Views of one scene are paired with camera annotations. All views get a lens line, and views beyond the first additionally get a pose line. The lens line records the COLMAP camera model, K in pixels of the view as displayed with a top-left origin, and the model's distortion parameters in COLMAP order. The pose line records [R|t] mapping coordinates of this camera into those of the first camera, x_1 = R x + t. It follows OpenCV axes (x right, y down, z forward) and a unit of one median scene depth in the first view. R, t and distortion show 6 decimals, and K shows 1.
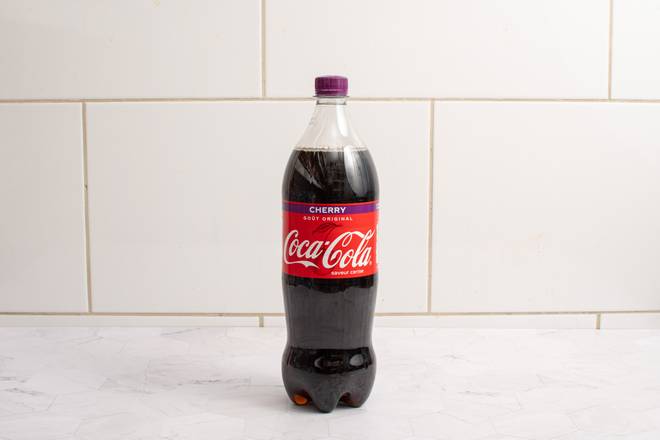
lens RADIAL K [[990.8, 0, 330.9], [0, 990.8, 220.5], [0, 0, 1]] dist [-0.162227, 0.000000]
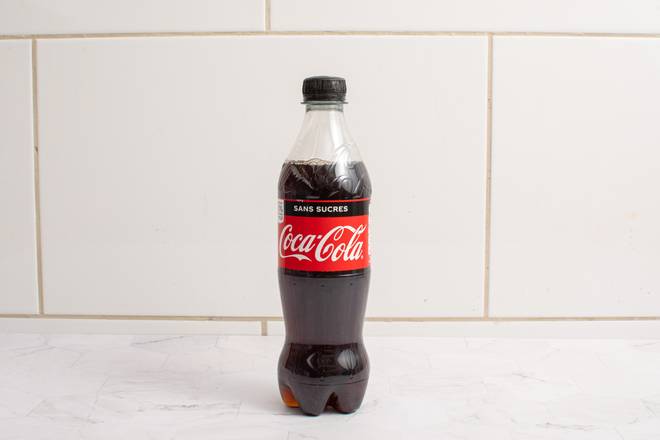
lens RADIAL K [[990.8, 0, 332.0], [0, 990.8, 219.1], [0, 0, 1]] dist [-0.162227, 0.000000]
pose [[0.999480, 0.002693, -0.032124, 0.006978], [-0.003561, 0.999629, -0.026991, 0.046843], [0.032040, 0.027091, 0.999119, 0.290985]]
